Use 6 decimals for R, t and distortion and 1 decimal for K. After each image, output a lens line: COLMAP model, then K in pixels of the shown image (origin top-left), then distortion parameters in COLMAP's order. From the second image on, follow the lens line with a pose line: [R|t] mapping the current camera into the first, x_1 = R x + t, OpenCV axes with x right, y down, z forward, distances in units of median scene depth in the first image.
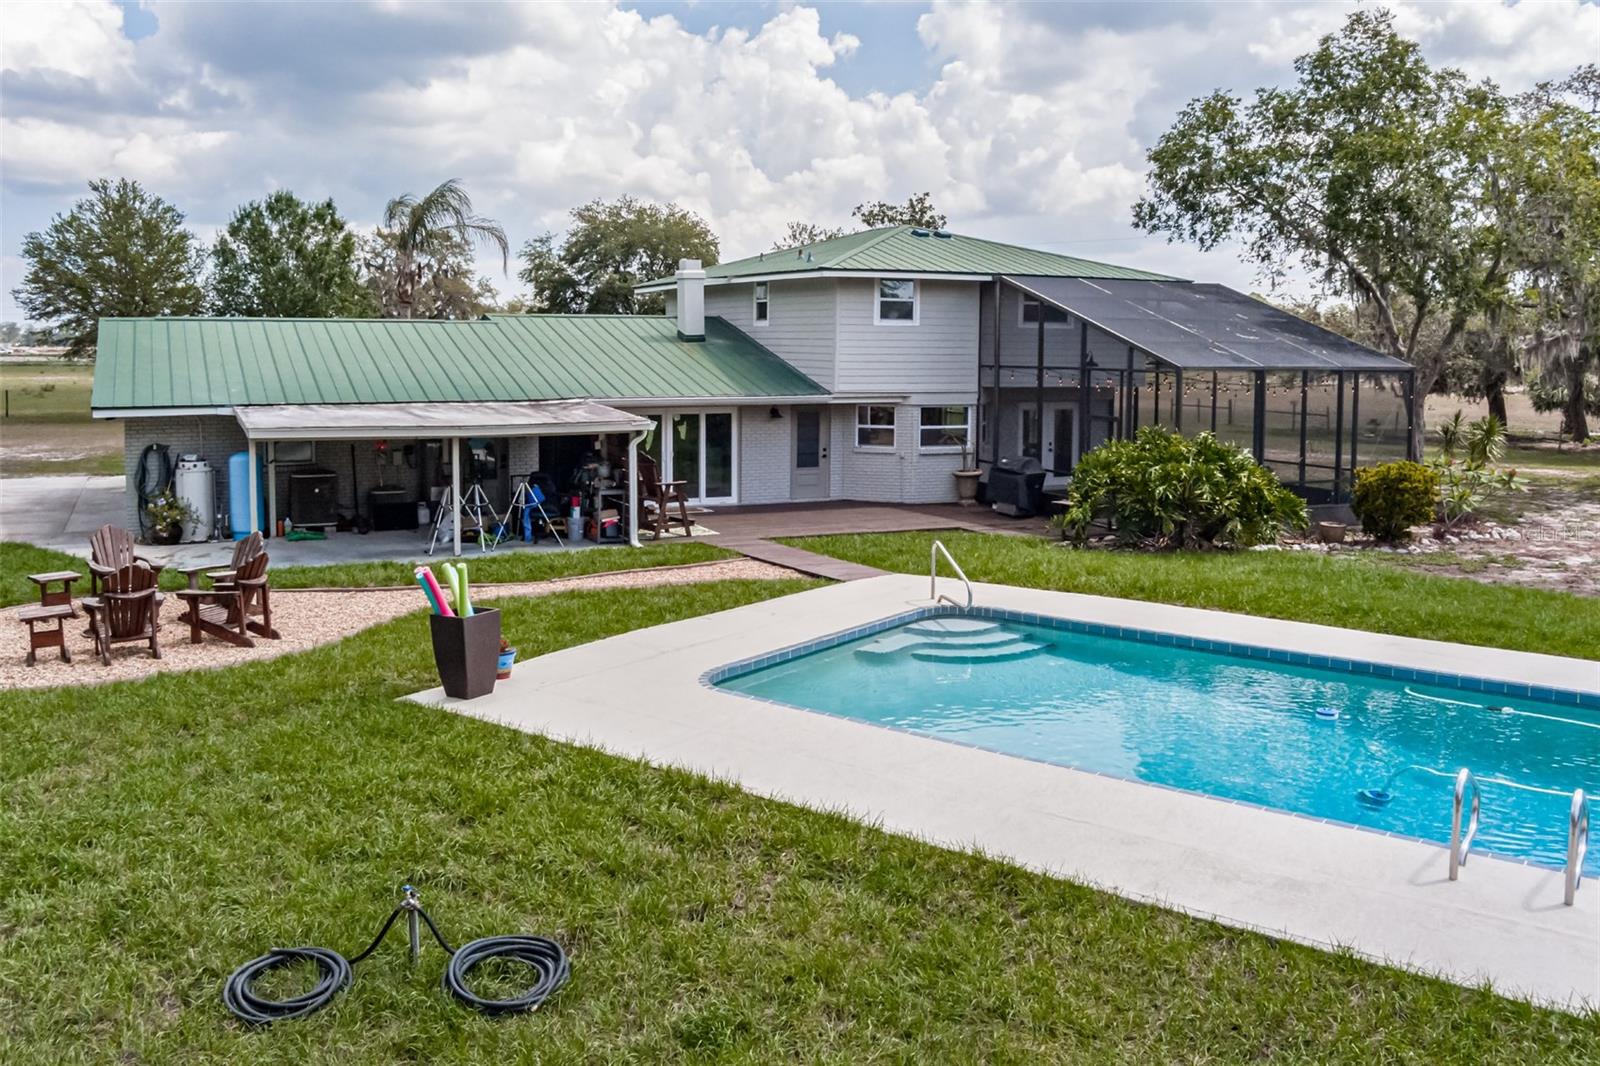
lens RADIAL K [[1415.0, 0, 804.2], [0, 1415.0, 553.5], [0, 0, 1]] dist [-0.020550, -0.010087]
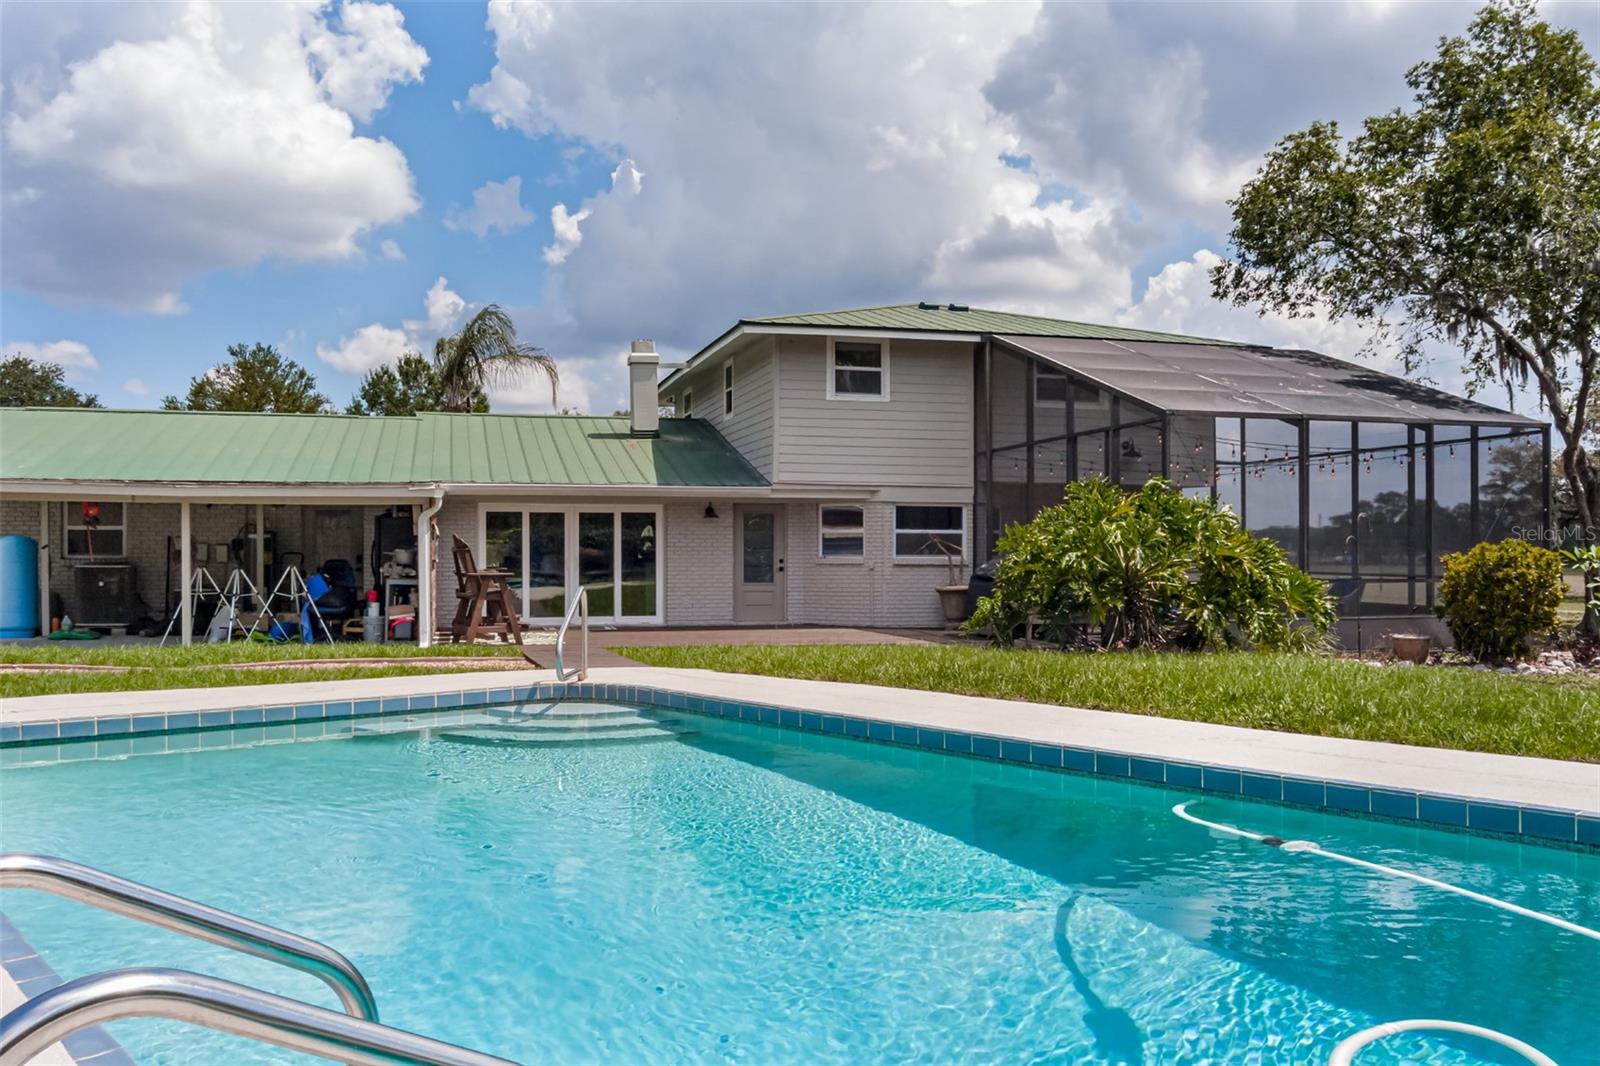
lens RADIAL K [[1415.0, 0, 804.2], [0, 1415.0, 553.5], [0, 0, 1]] dist [-0.020550, -0.010087]
pose [[0.979340, -0.003084, -0.202197, 0.189363], [-0.027591, 0.988495, -0.148714, 0.040772], [0.200330, 0.151220, 0.967988, 0.231557]]
